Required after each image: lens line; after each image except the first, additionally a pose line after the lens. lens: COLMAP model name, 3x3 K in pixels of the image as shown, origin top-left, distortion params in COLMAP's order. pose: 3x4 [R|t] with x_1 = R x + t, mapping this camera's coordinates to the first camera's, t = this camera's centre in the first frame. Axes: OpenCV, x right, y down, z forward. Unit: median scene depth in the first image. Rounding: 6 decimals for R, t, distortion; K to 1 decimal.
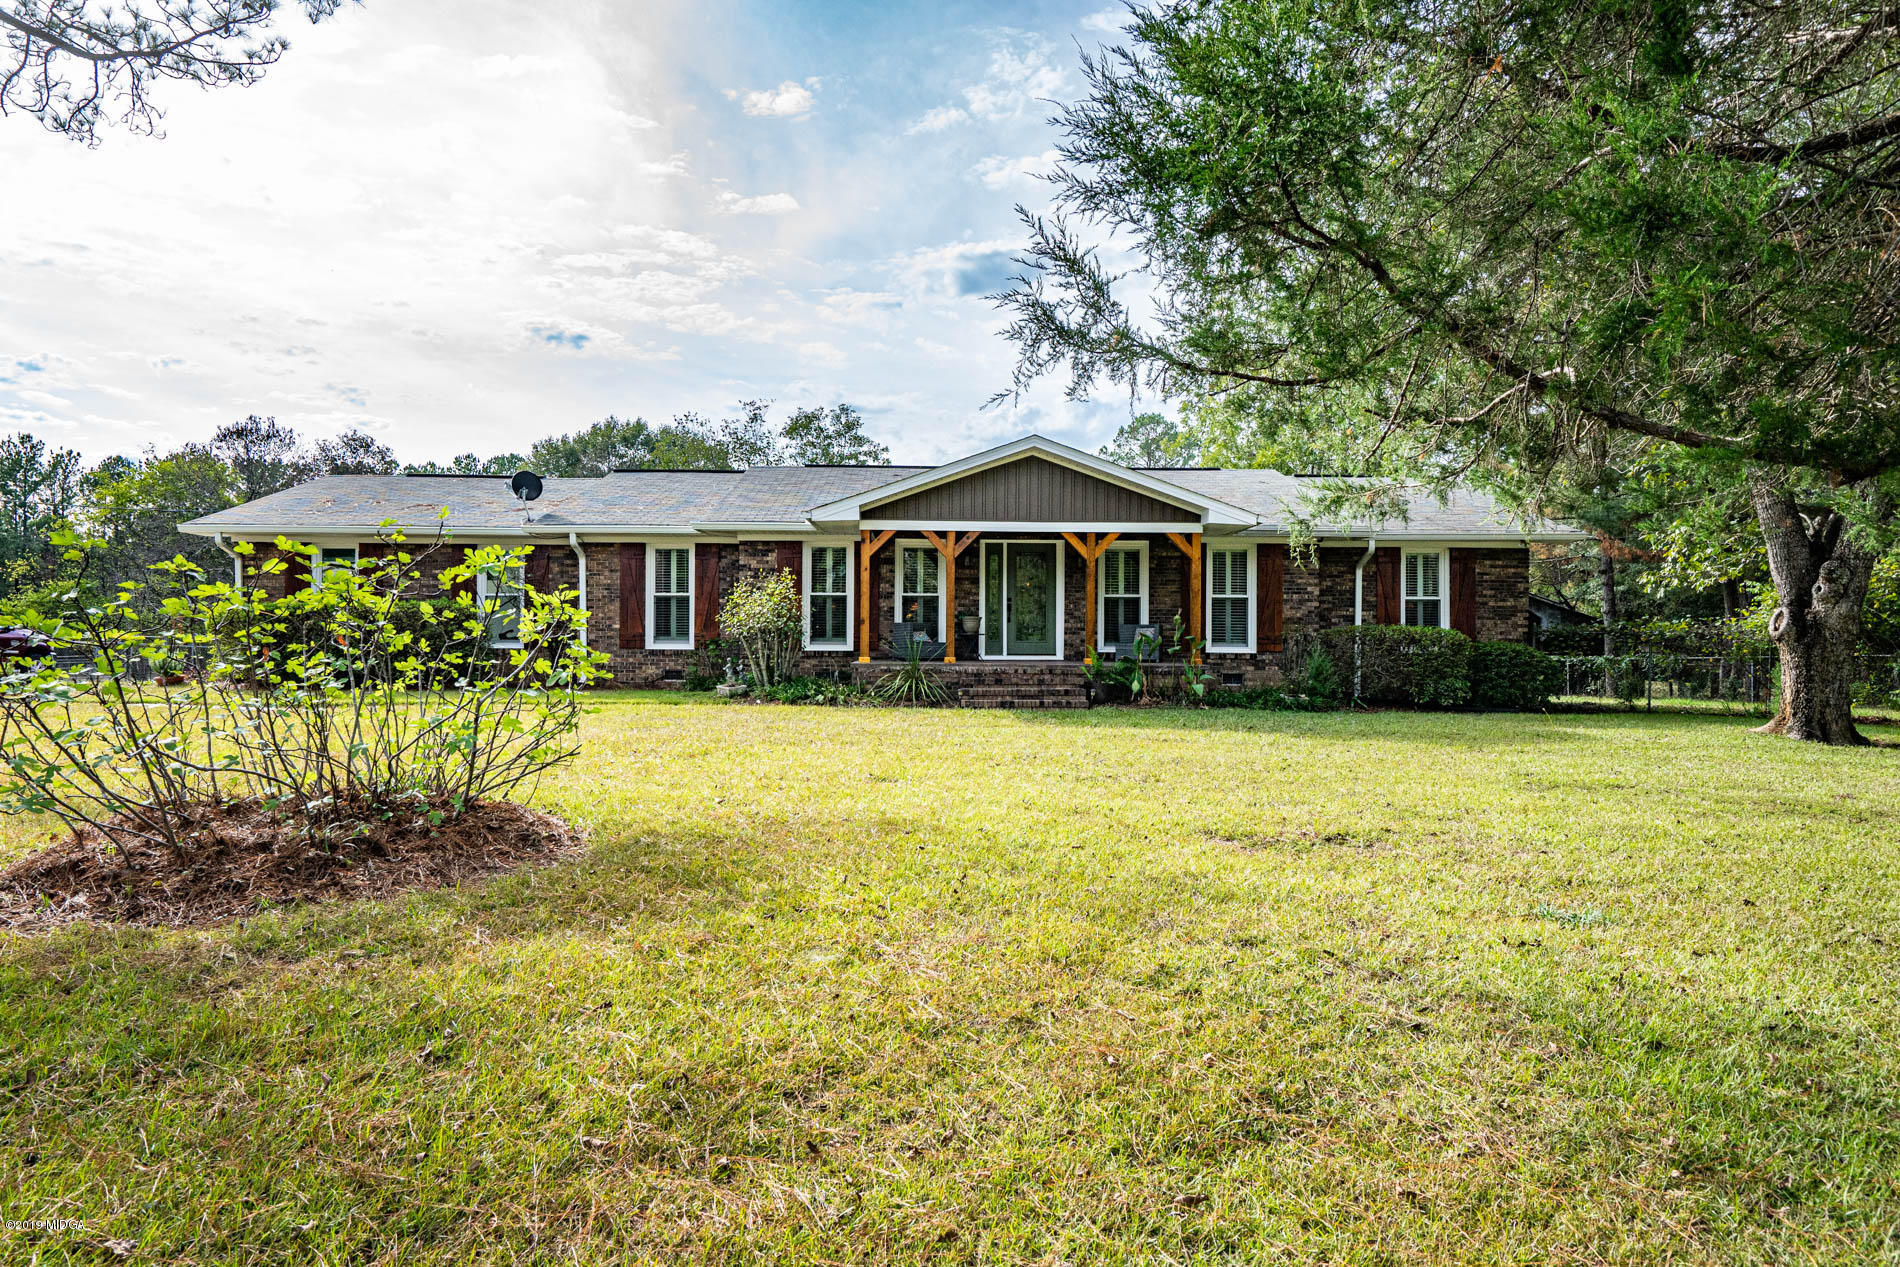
lens RADIAL K [[1117.4, 0, 954.7], [0, 1117.4, 635.3], [0, 0, 1]] dist [0.005688, 0.001988]
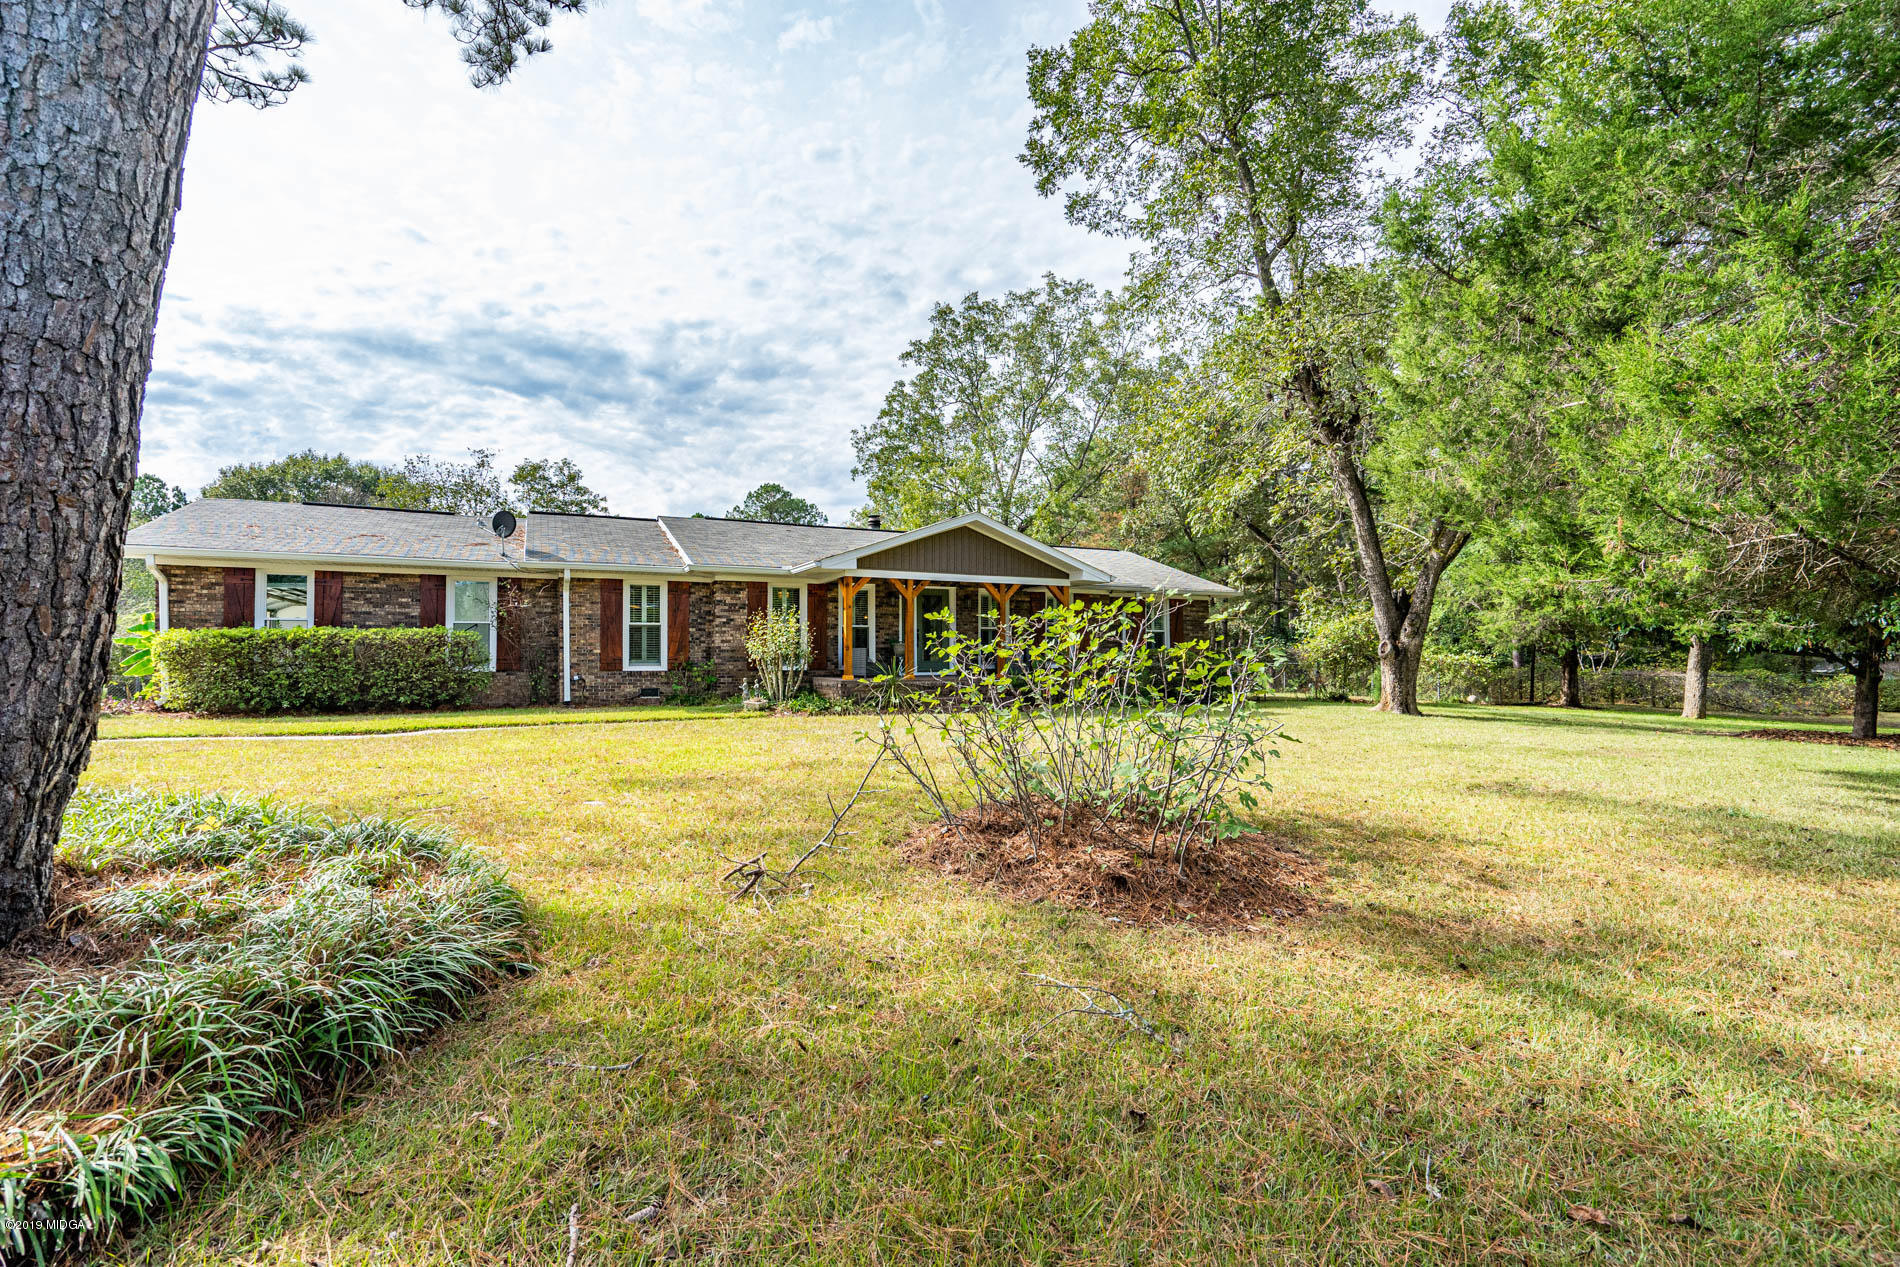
lens RADIAL K [[862.0, 0, 945.1], [0, 862.0, 663.0], [0, 0, 1]] dist [-0.004768, 0.001742]
pose [[0.908006, -0.008699, 0.418867, -0.348842], [0.004333, 0.999926, 0.011374, -0.004776], [-0.418935, -0.008513, 0.907976, 0.046647]]
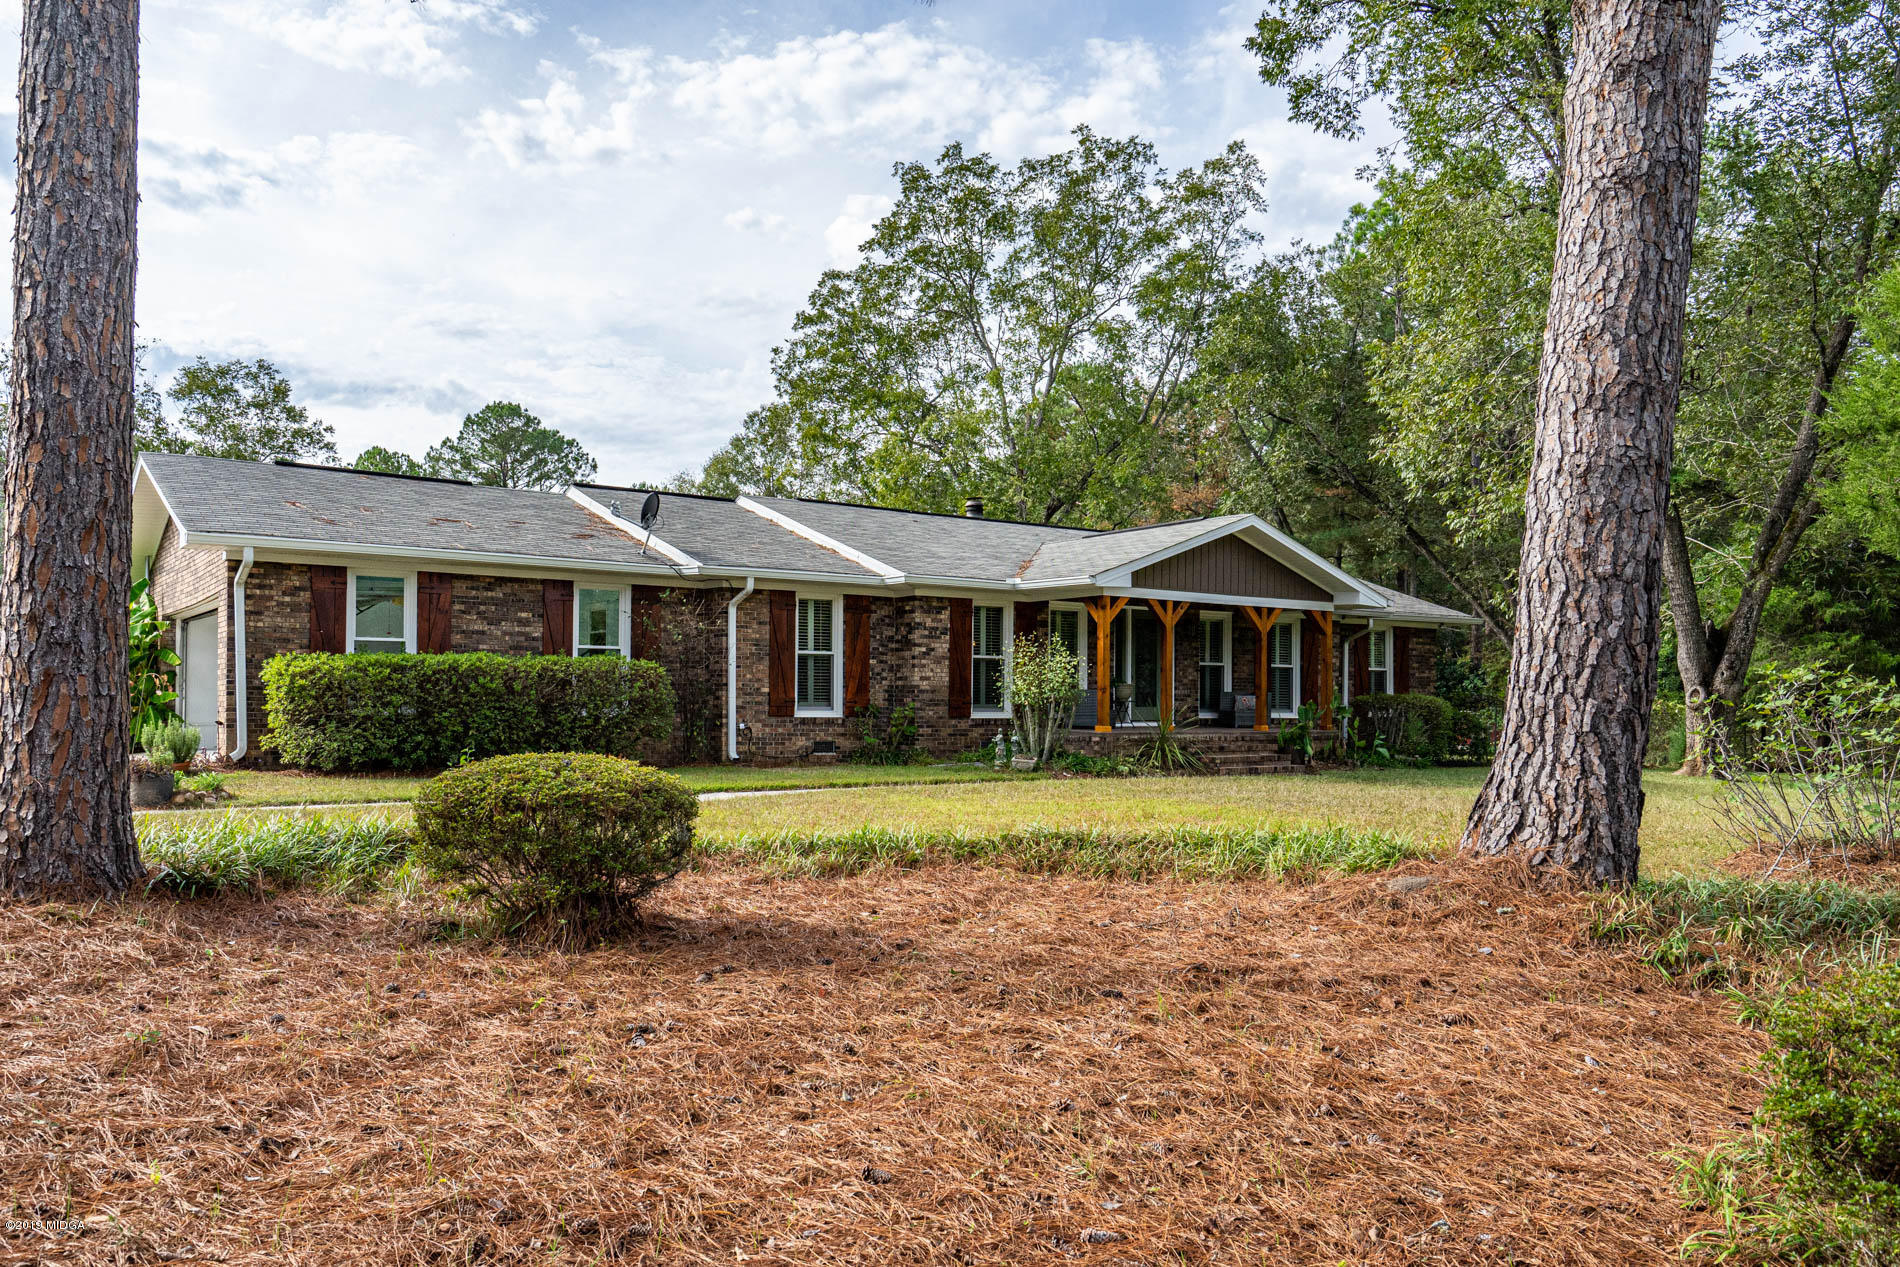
lens RADIAL K [[1449.9, 0, 927.3], [0, 1449.9, 688.3], [0, 0, 1]] dist [0.027784, -0.001375]
pose [[0.821778, 0.007750, 0.569755, -0.819548], [-0.008368, 0.999964, -0.001533, -0.008751], [-0.569746, -0.003507, 0.821813, 0.042759]]
